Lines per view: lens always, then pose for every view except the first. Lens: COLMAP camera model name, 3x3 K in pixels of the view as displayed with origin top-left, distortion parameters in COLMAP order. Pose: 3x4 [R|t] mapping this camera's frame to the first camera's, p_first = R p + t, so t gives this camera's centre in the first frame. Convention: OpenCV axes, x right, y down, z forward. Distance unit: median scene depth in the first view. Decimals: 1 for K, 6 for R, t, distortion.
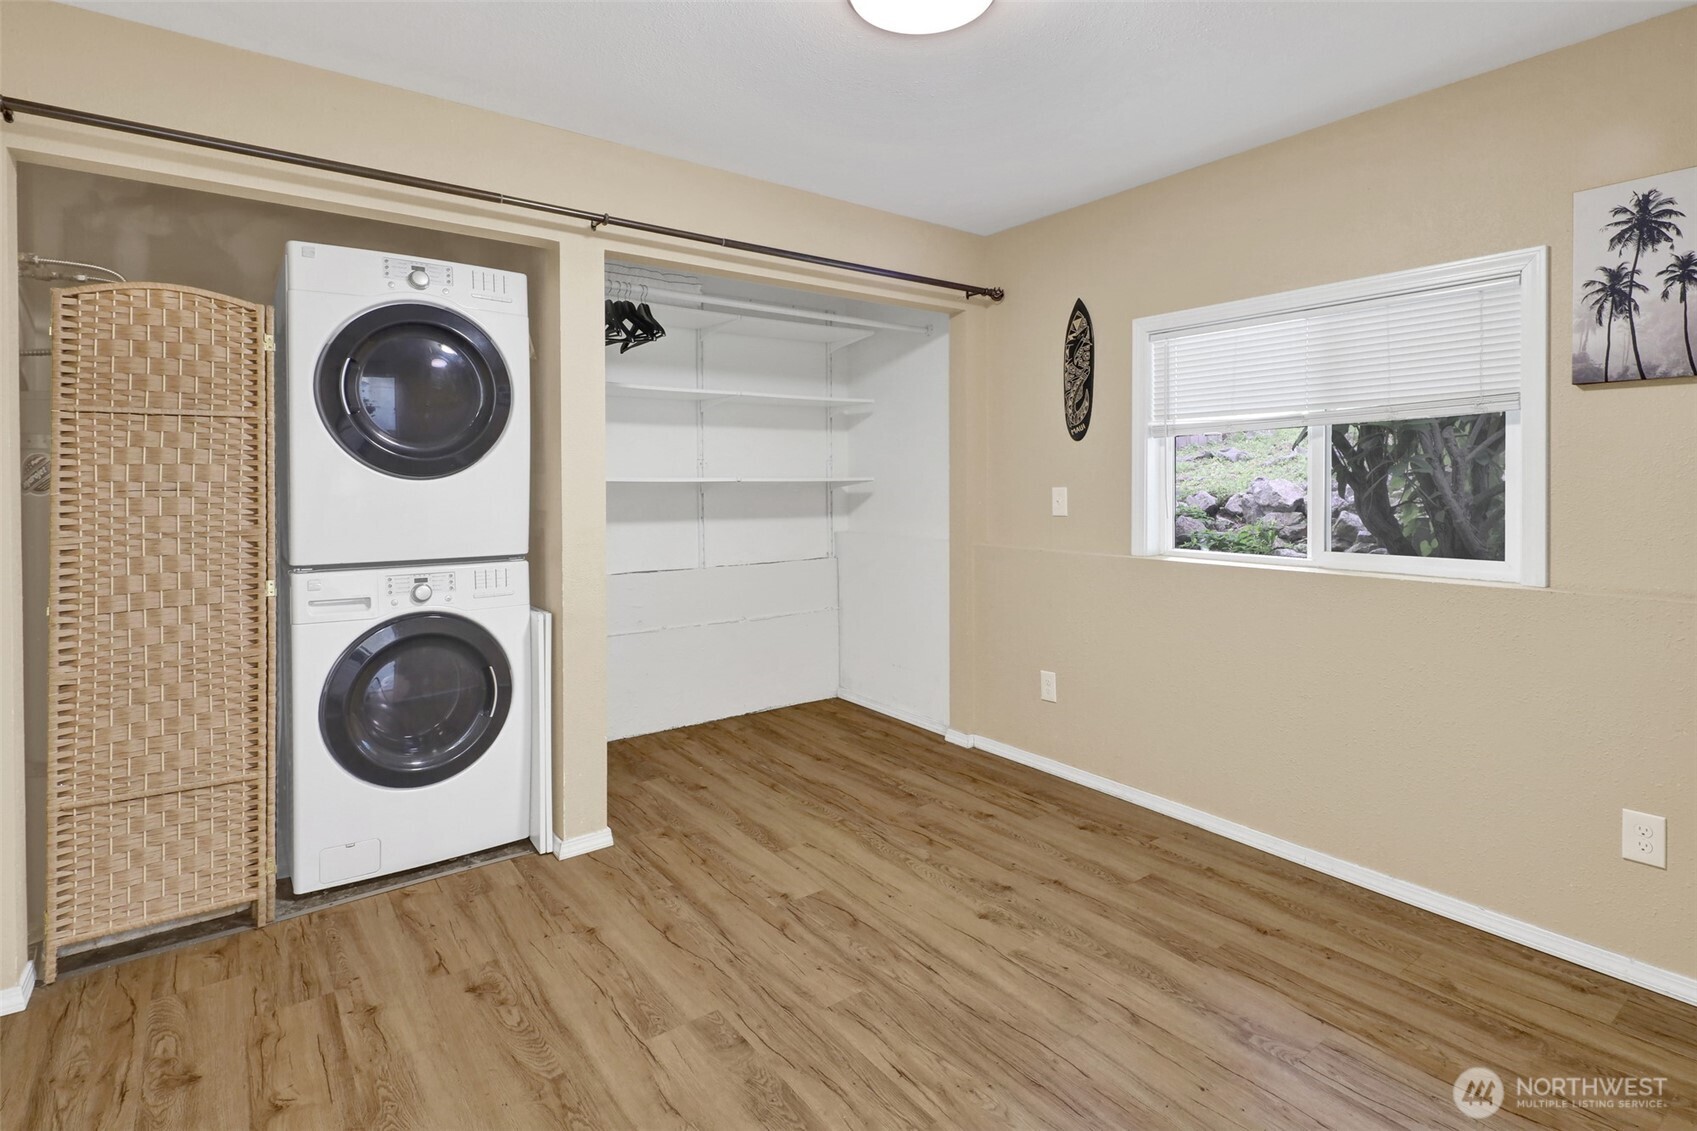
lens RADIAL K [[842.3, 0, 851.5], [0, 842.3, 495.9], [0, 0, 1]] dist [-0.000075, -0.001184]
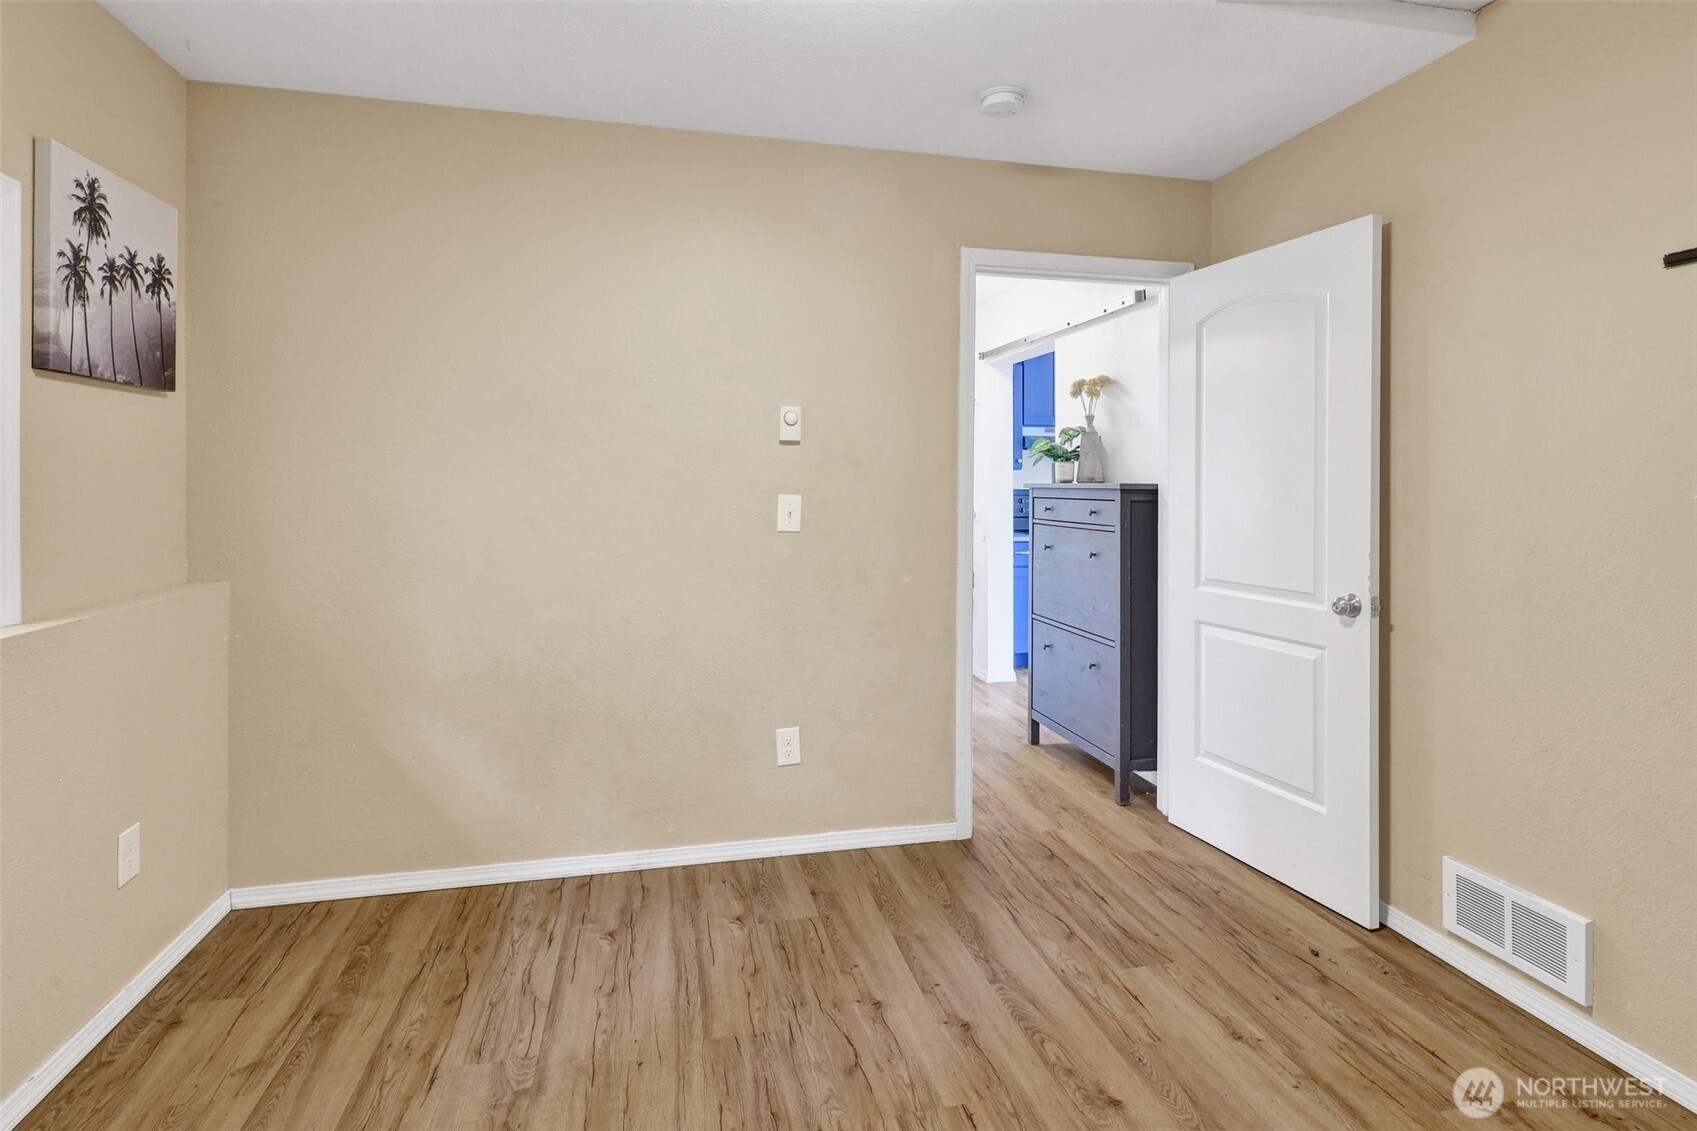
lens RADIAL K [[841.6, 0, 846.9], [0, 841.6, 482.8], [0, 0, 1]] dist [0.005559, -0.006650]
pose [[-0.916140, -0.002355, 0.400853, -0.196546], [0.004466, 0.999861, 0.016079, -0.032054], [-0.400835, 0.016521, -0.916001, 1.503795]]
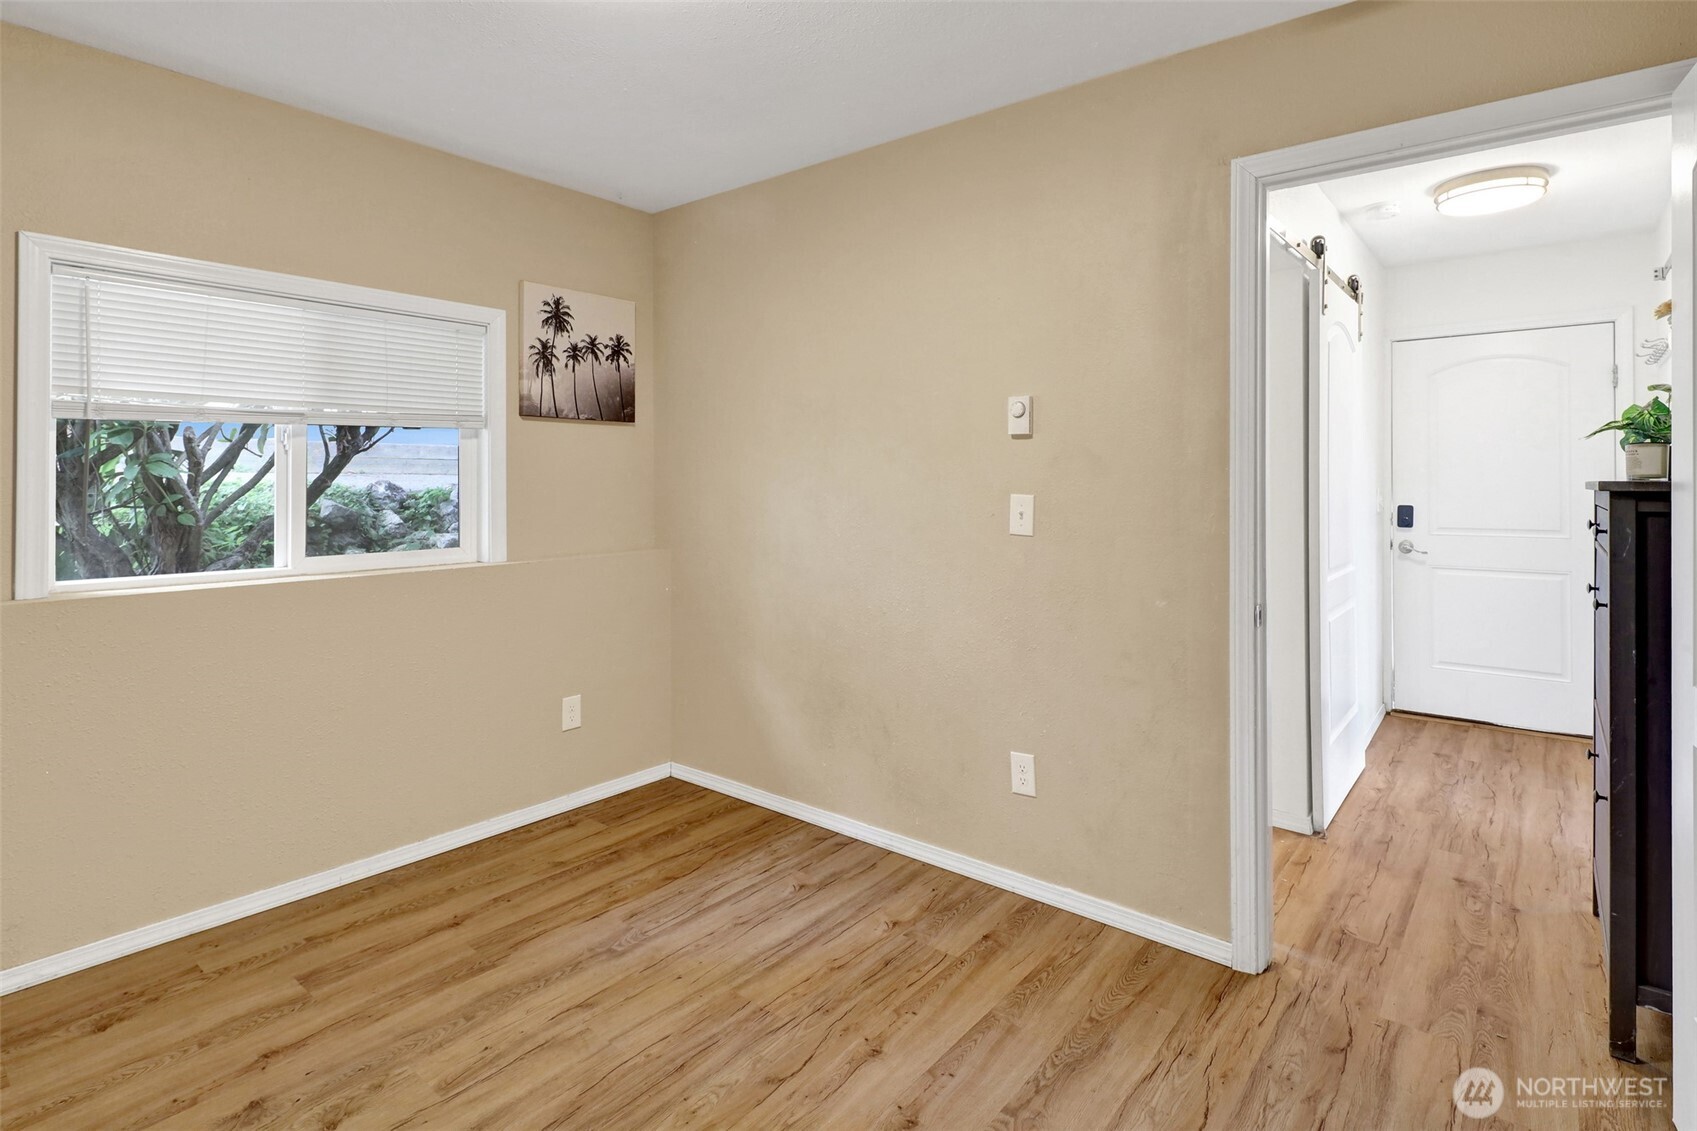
lens RADIAL K [[852.3, 0, 854.0], [0, 852.3, 476.8], [0, 0, 1]] dist [0.001371, -0.001124]
pose [[-0.249306, 0.006180, 0.968405, -0.698455], [0.015079, 0.999883, -0.002499, -0.017511], [-0.968307, 0.013979, -0.249370, 0.855606]]
